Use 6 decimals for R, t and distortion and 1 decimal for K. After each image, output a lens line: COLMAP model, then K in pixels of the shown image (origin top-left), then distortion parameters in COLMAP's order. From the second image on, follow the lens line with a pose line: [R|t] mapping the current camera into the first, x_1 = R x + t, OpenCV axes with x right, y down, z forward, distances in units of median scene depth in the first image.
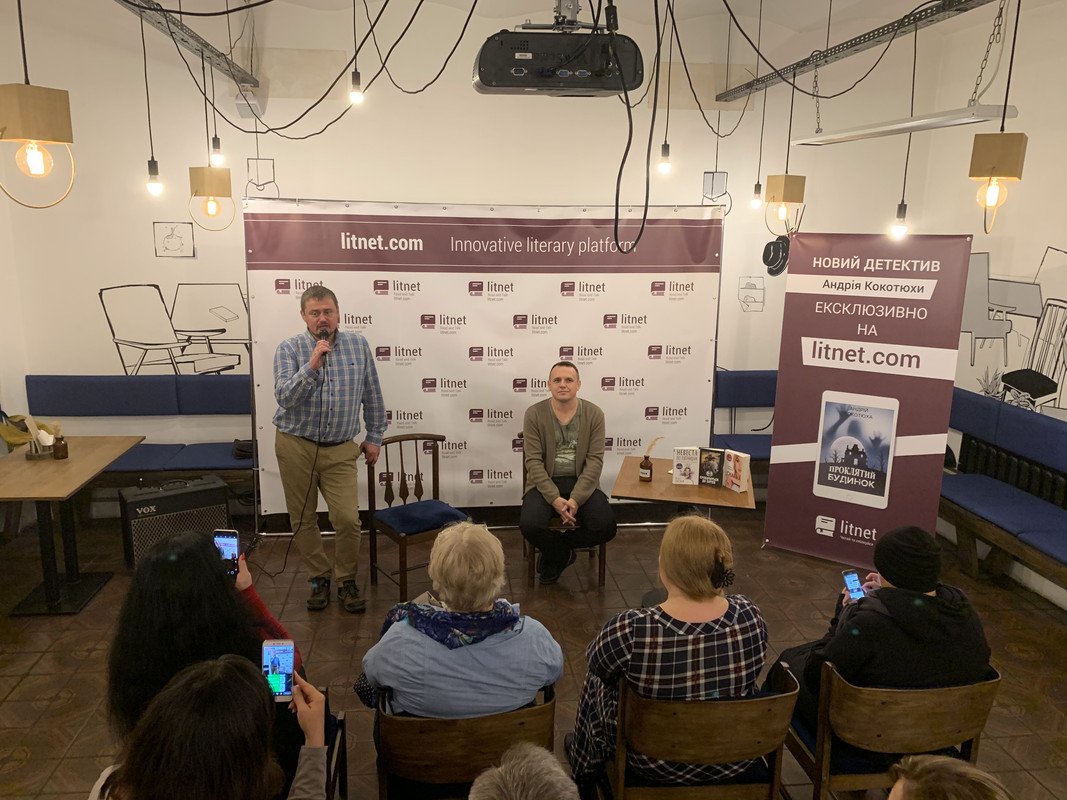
lens RADIAL K [[809.7, 0, 526.2], [0, 809.7, 396.2], [0, 0, 1]] dist [0.055838, -0.081299]
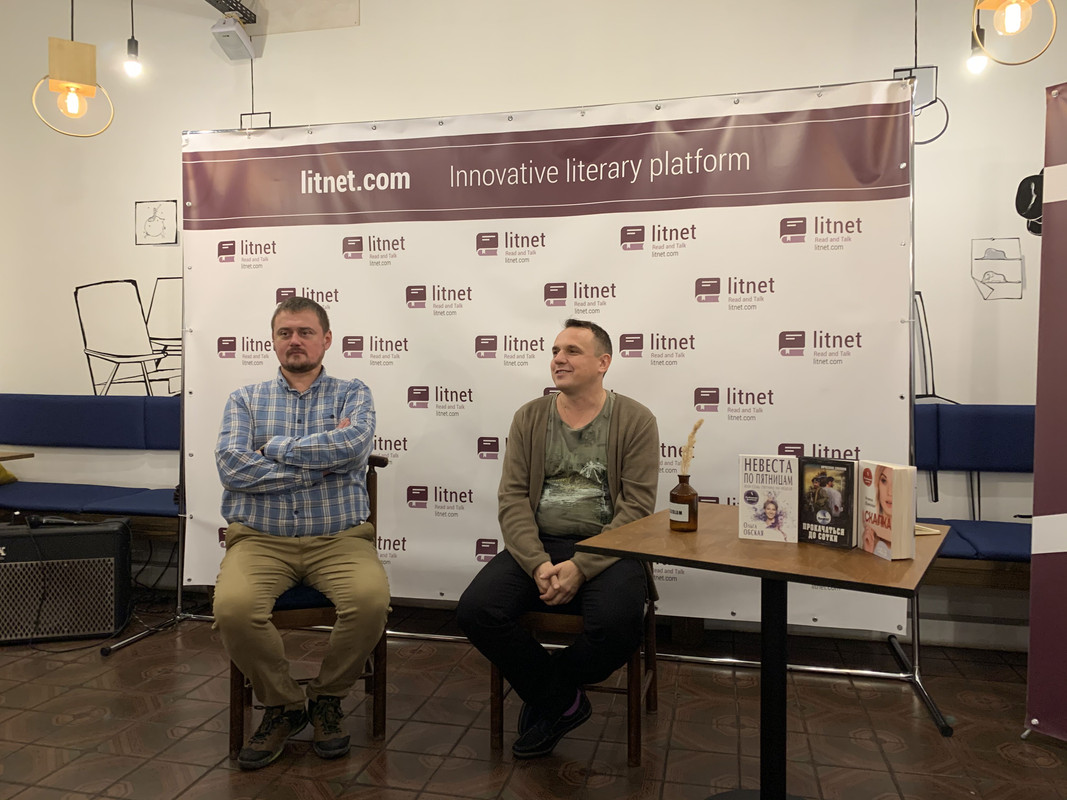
lens RADIAL K [[809.7, 0, 534.5], [0, 809.7, 391.6], [0, 0, 1]] dist [0.055838, -0.081299]
pose [[0.944172, -0.003204, -0.329437, 0.191375], [-0.061706, 0.980536, -0.186388, 0.102614], [0.323622, 0.196311, 0.925597, 0.460760]]
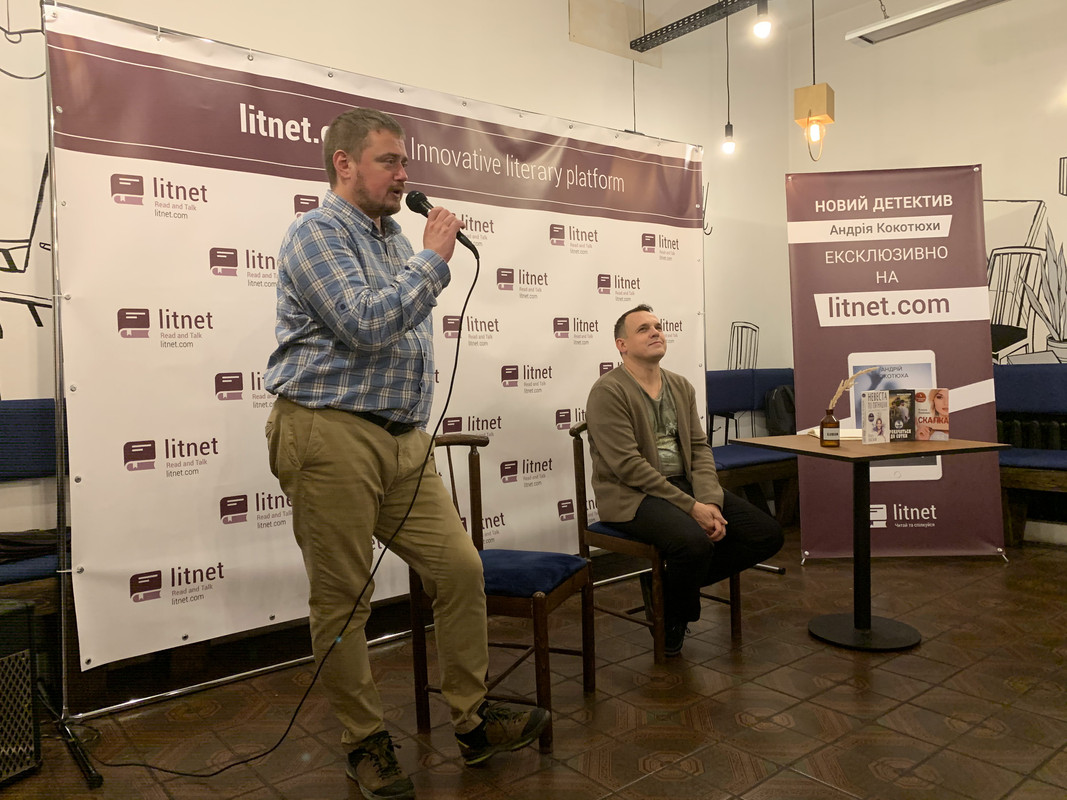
lens RADIAL K [[809.7, 0, 523.2], [0, 809.7, 397.0], [0, 0, 1]] dist [0.055838, -0.081299]
pose [[0.843646, -0.057774, 0.533783, -0.375955], [0.154768, 0.978160, -0.138740, 0.102904], [-0.514110, 0.199660, 0.834162, 0.481335]]
